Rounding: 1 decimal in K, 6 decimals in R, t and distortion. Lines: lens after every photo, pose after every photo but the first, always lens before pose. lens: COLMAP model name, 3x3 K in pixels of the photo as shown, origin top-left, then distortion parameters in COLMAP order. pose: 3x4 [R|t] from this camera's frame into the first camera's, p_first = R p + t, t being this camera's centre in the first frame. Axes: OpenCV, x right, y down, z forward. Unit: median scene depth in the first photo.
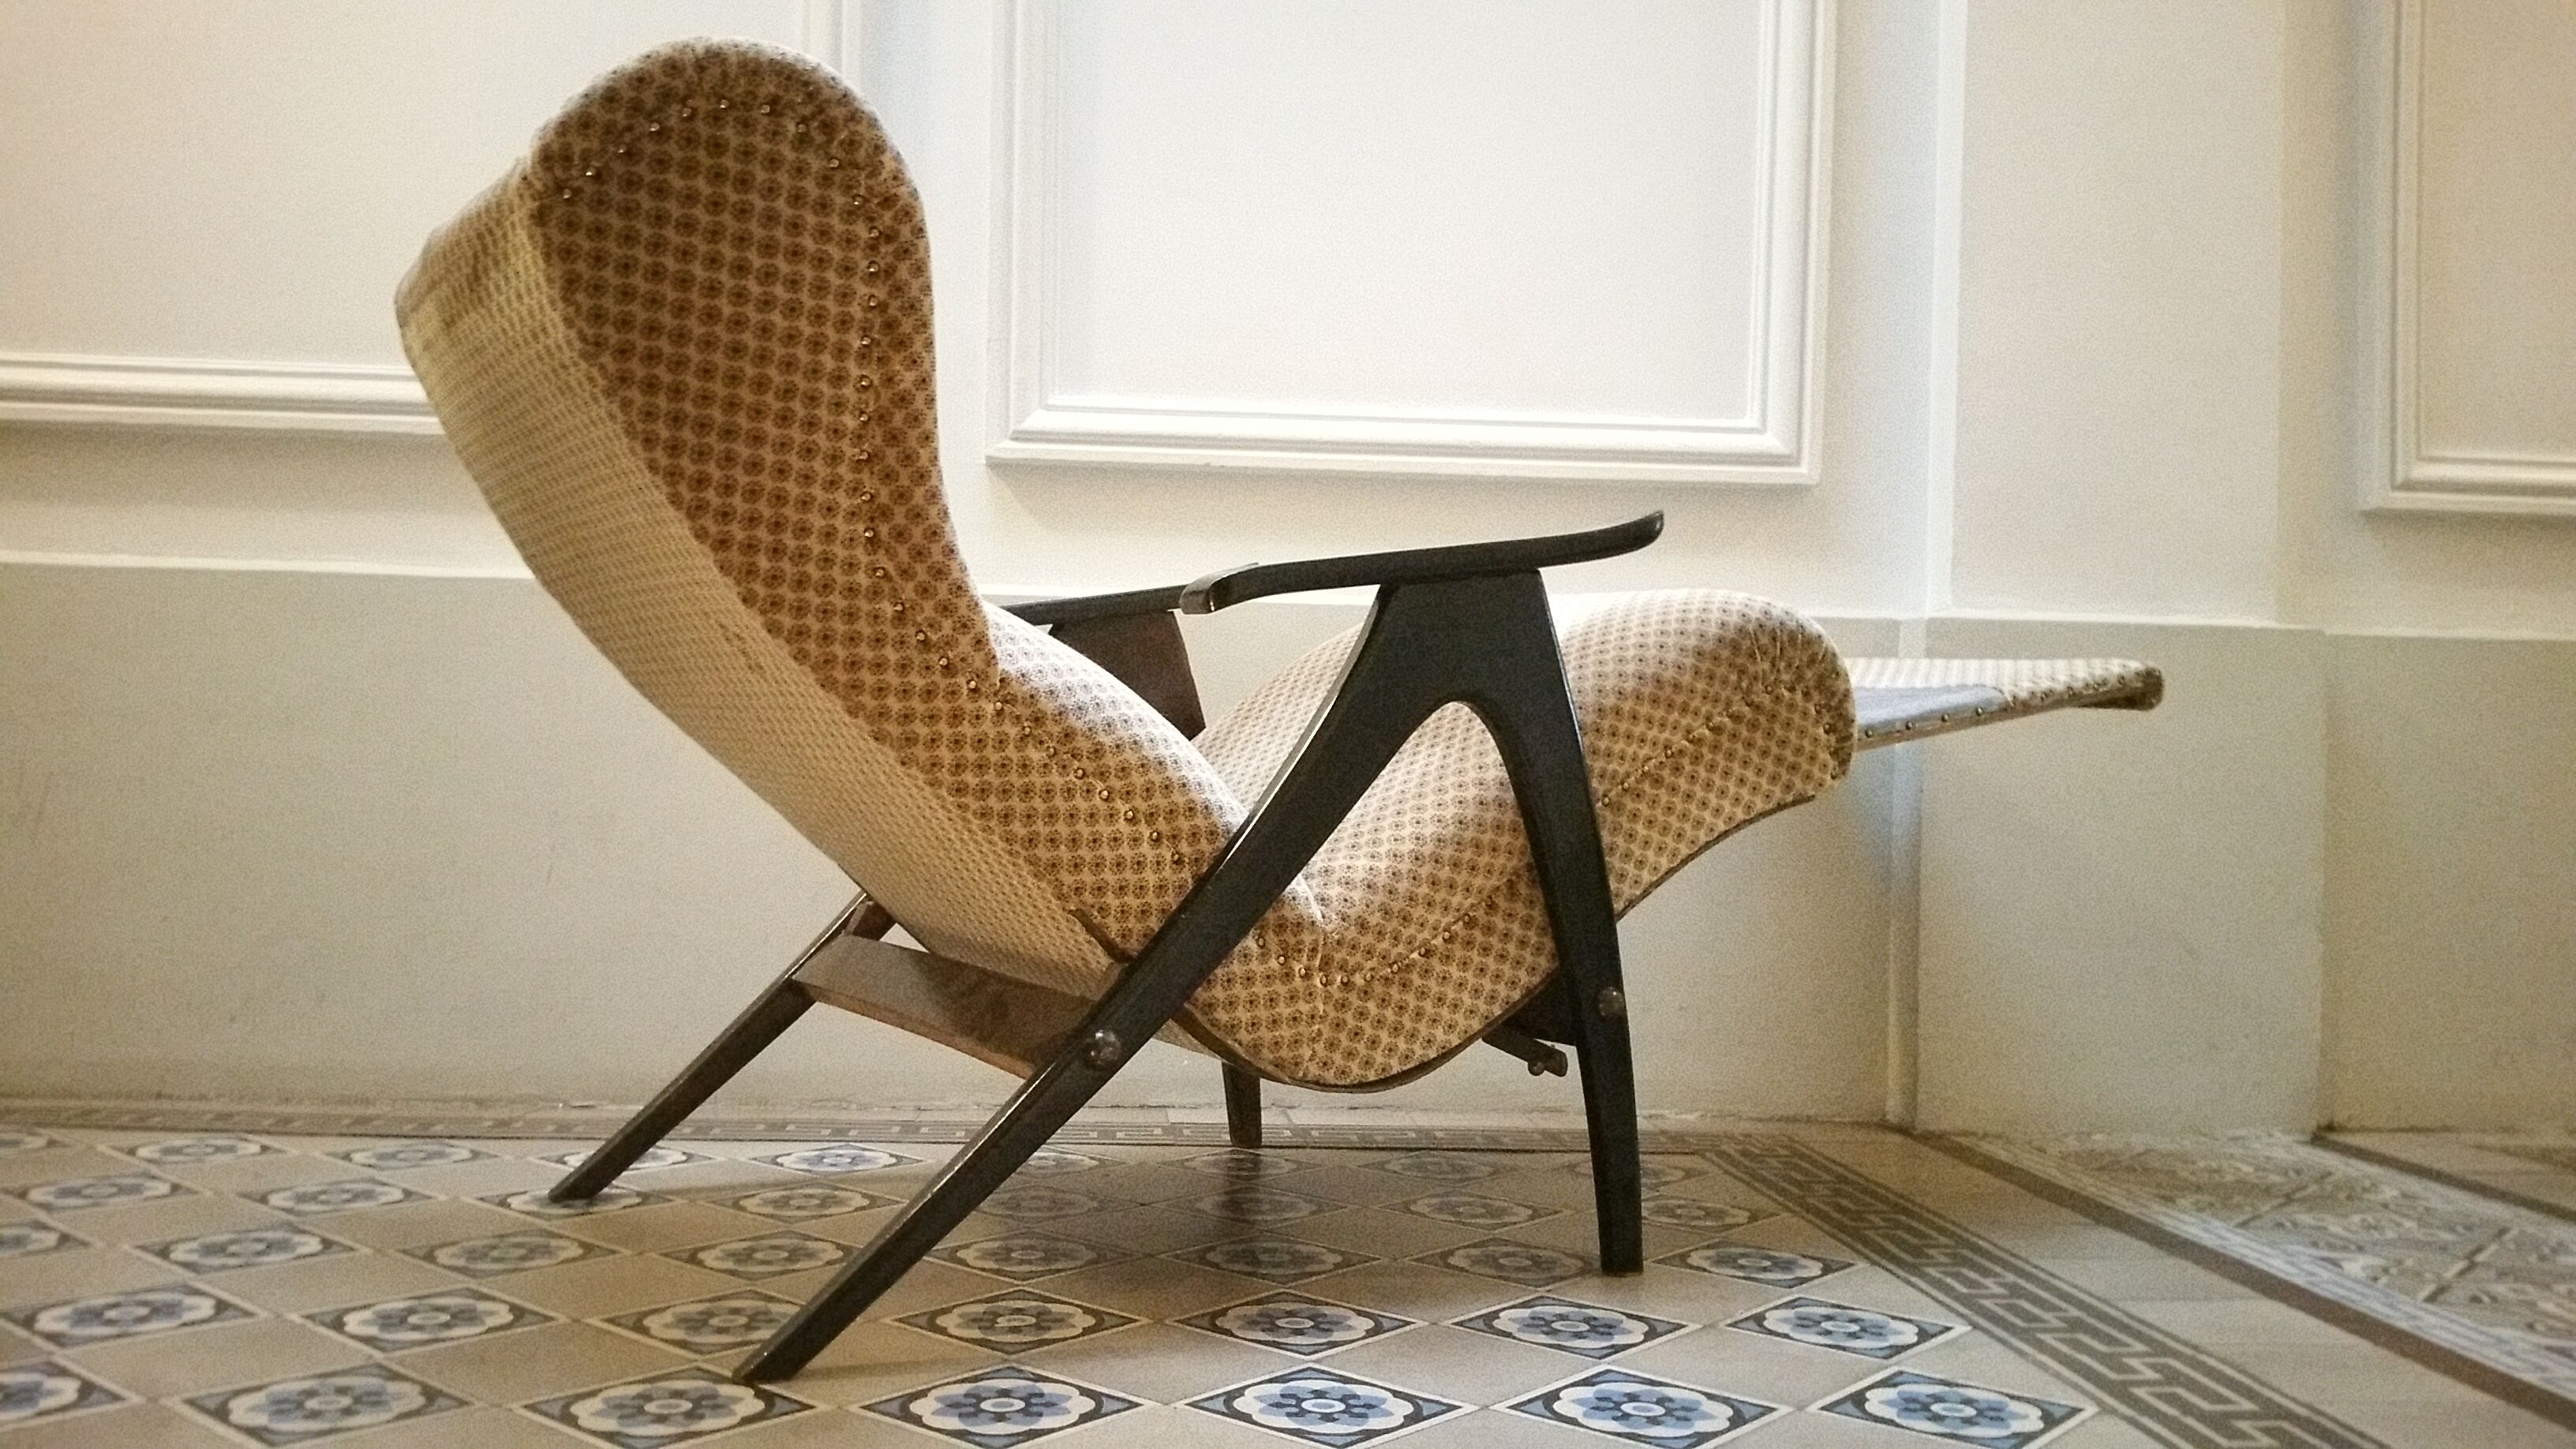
lens RADIAL K [[2058.0, 0, 1282.5], [0, 2058.0, 756.8], [0, 0, 1]] dist [0.139822, -0.284250]
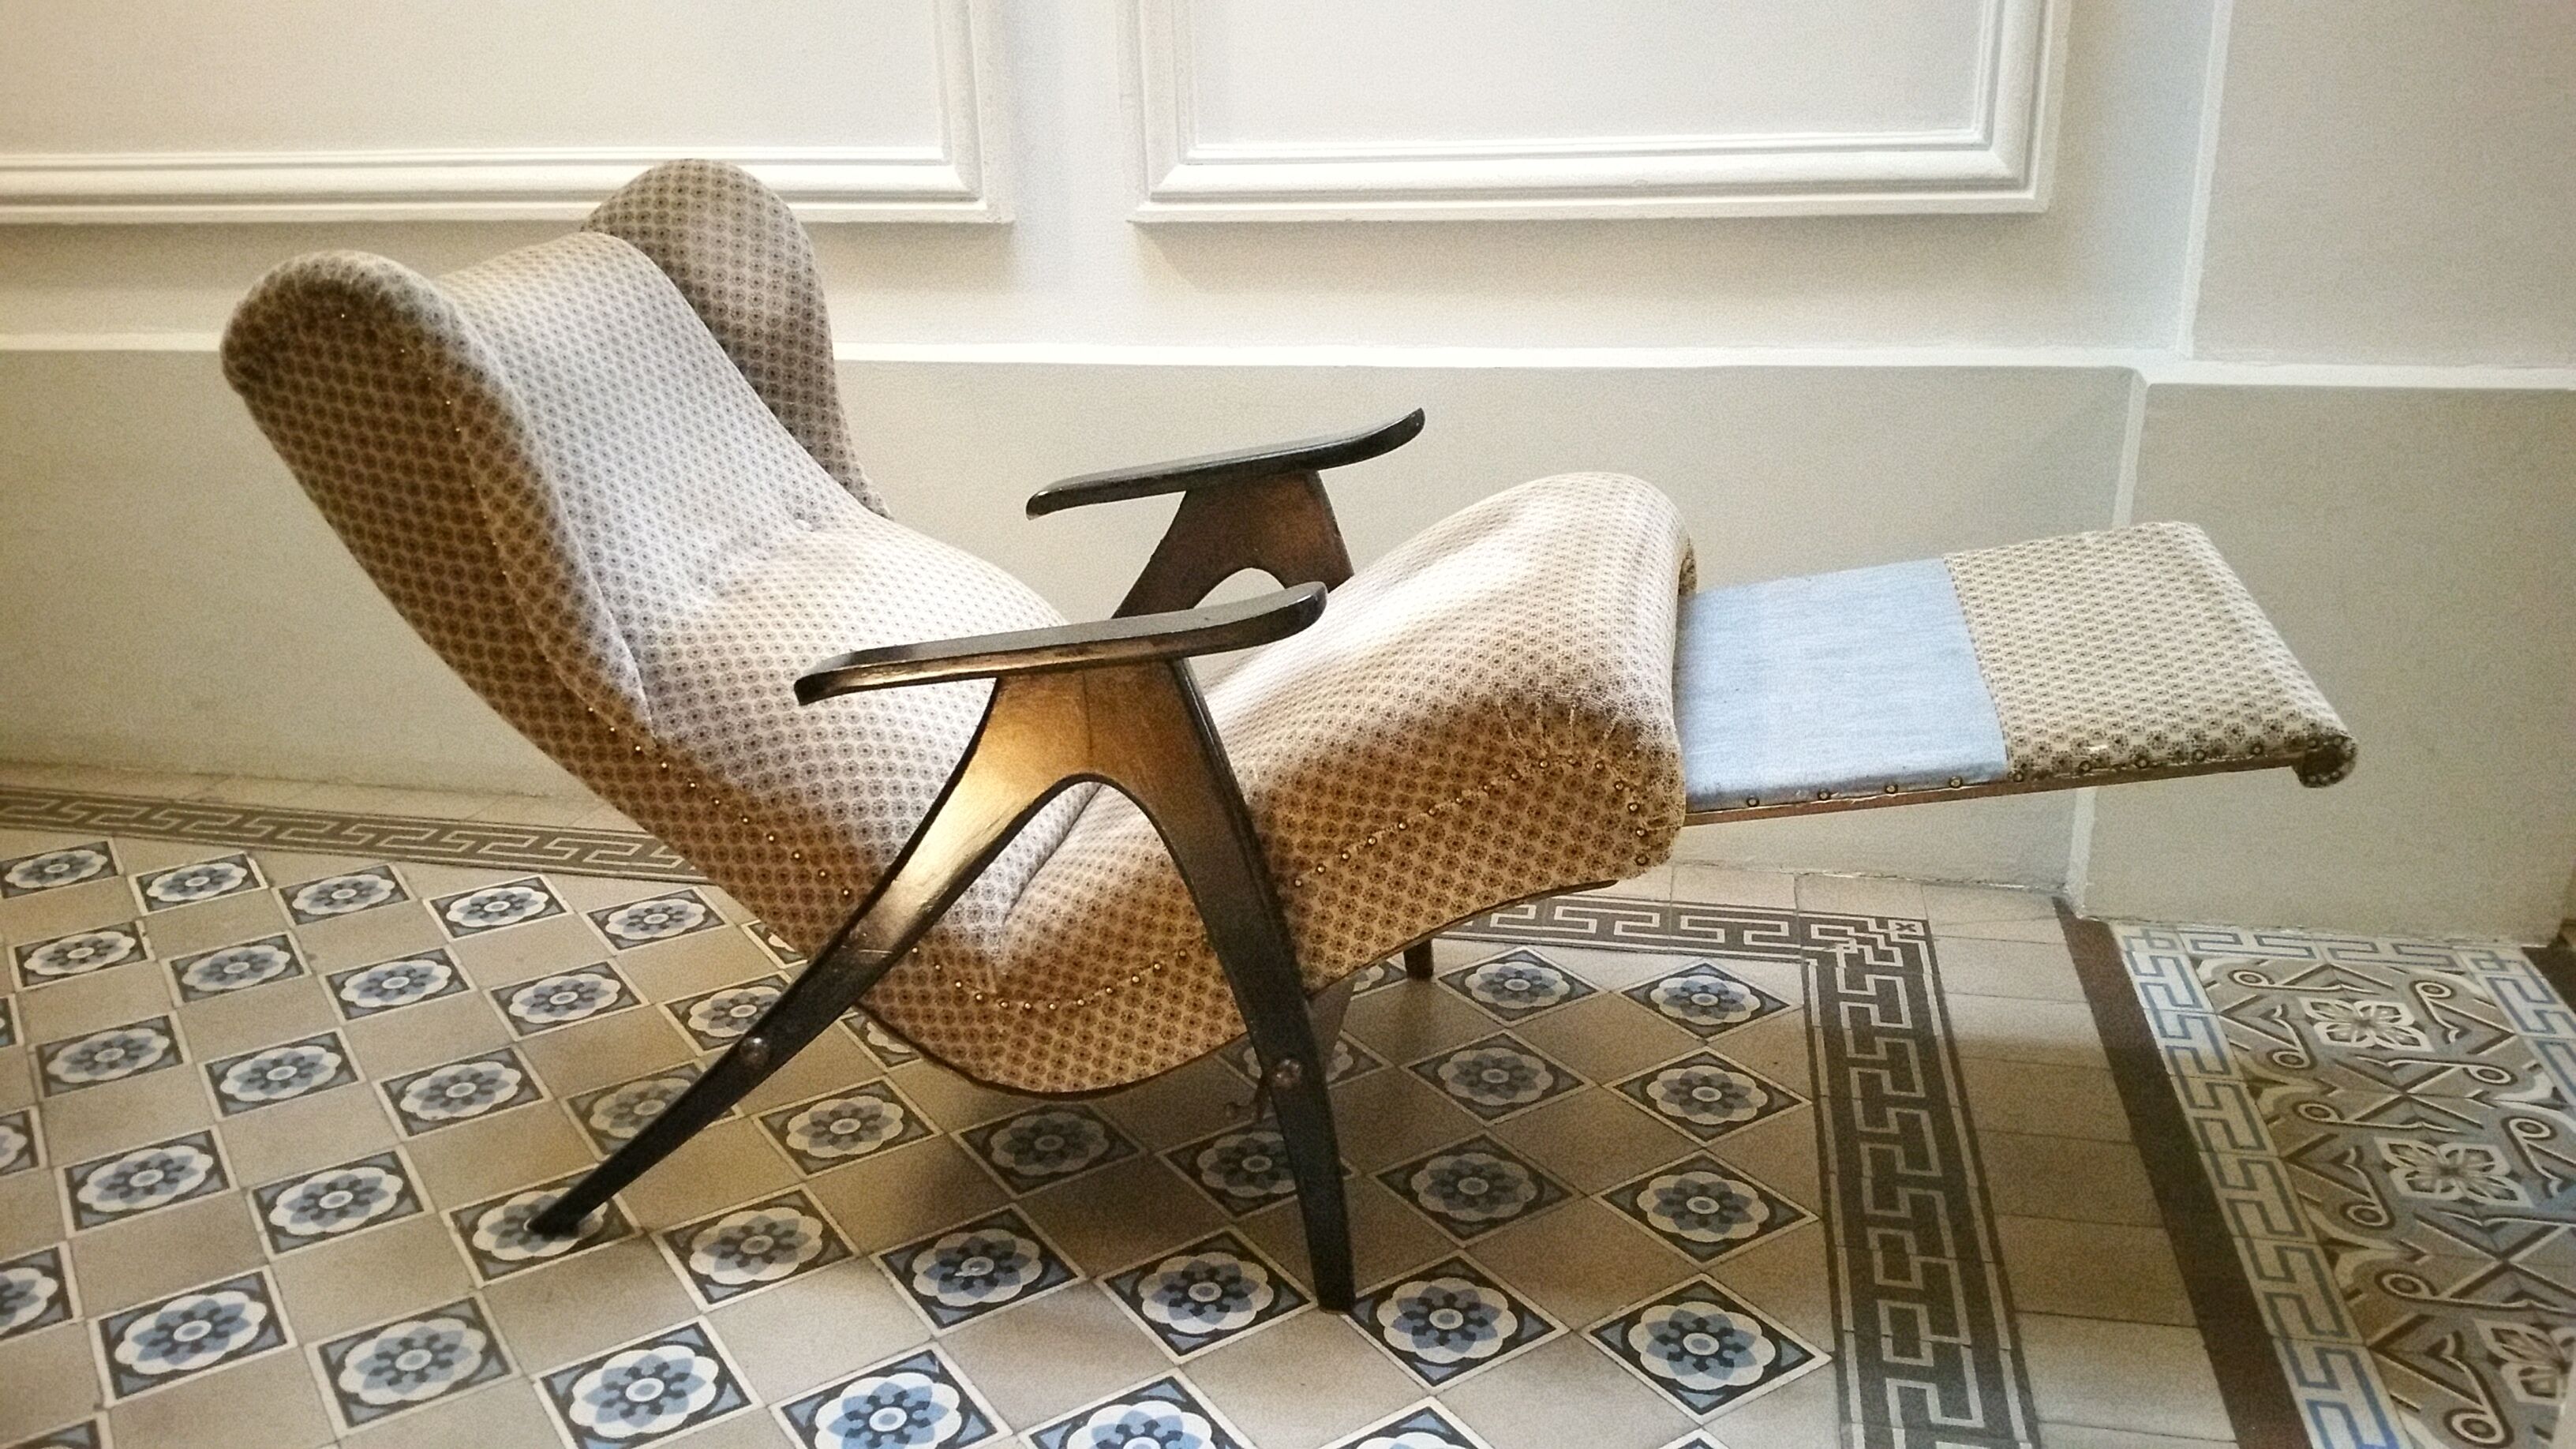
lens RADIAL K [[2062.2, 0, 1275.0], [0, 2062.2, 736.8], [0, 0, 1]] dist [0.147965, -0.297663]
pose [[0.749522, 0.189353, -0.634320, 0.811122], [0.043648, 0.941996, 0.332774, -0.390063], [0.660539, -0.277108, 0.697782, 0.384637]]
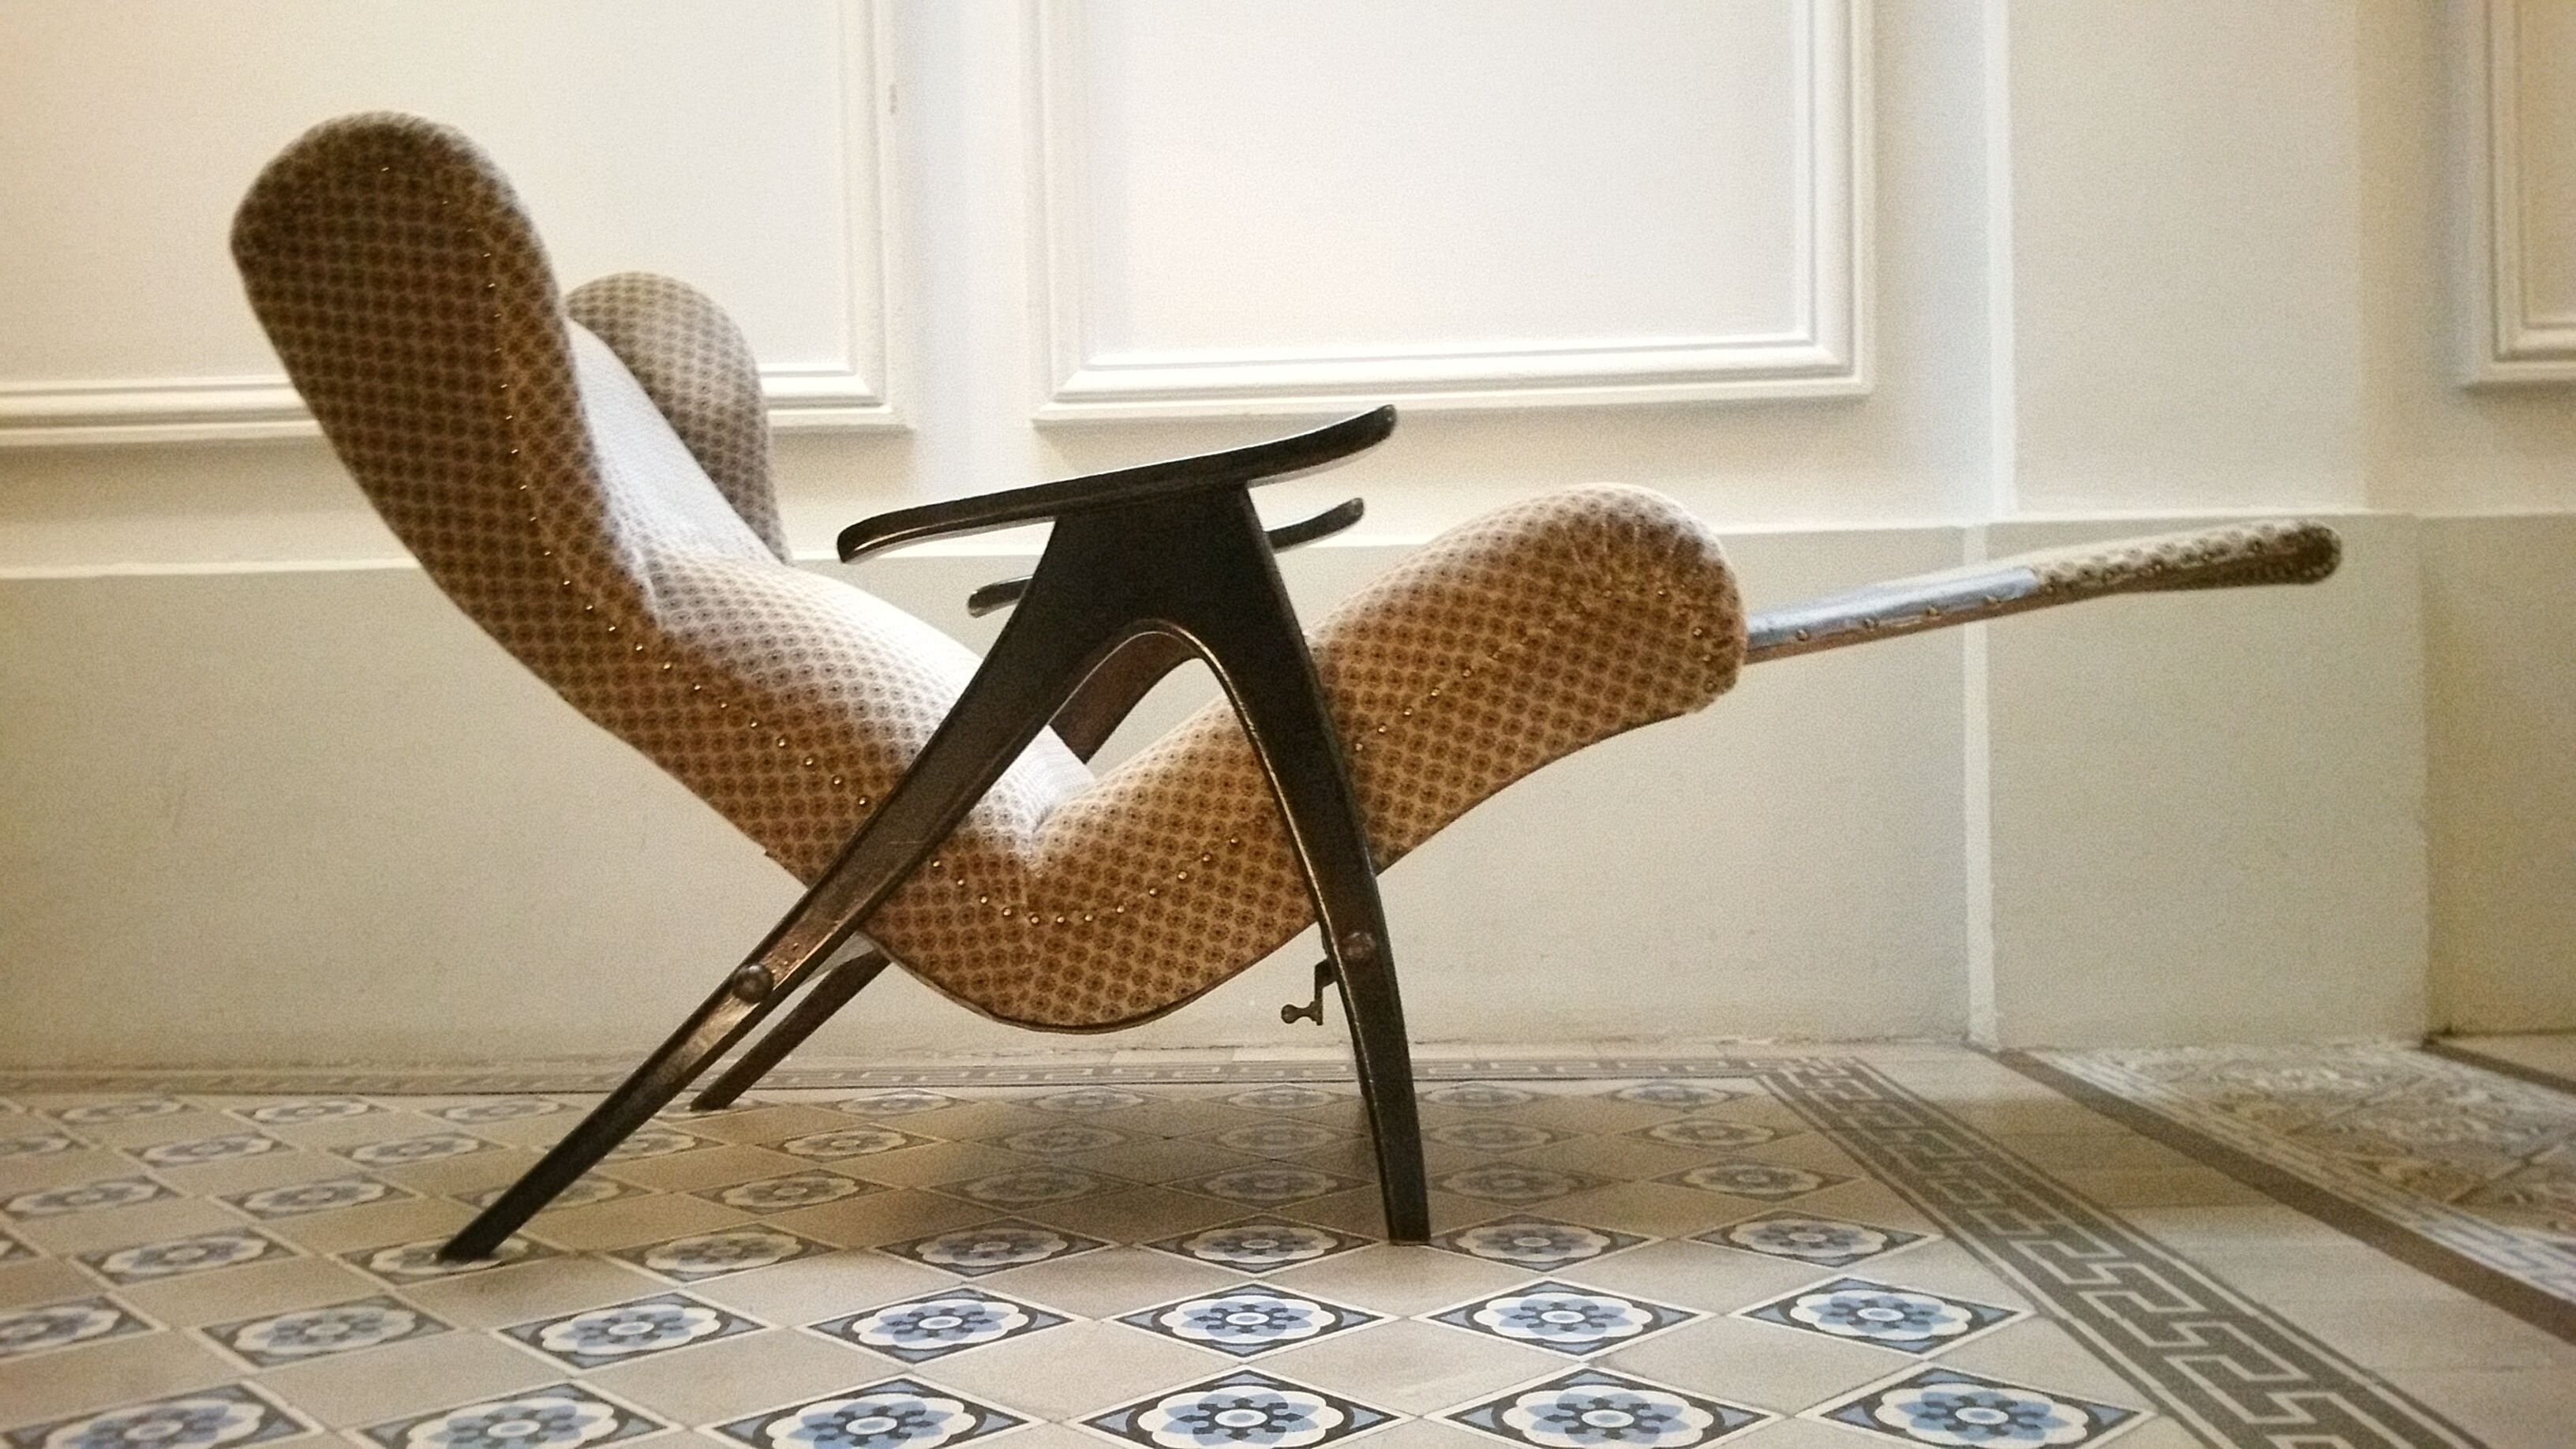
lens RADIAL K [[2068.6, 0, 1288.9], [0, 2068.6, 743.9], [0, 0, 1]] dist [0.132000, -0.272988]
pose [[0.854895, -0.037797, -0.517423, 0.665703], [0.043684, 0.999045, -0.000804, 0.030306], [0.516959, -0.021916, 0.855730, 0.212123]]
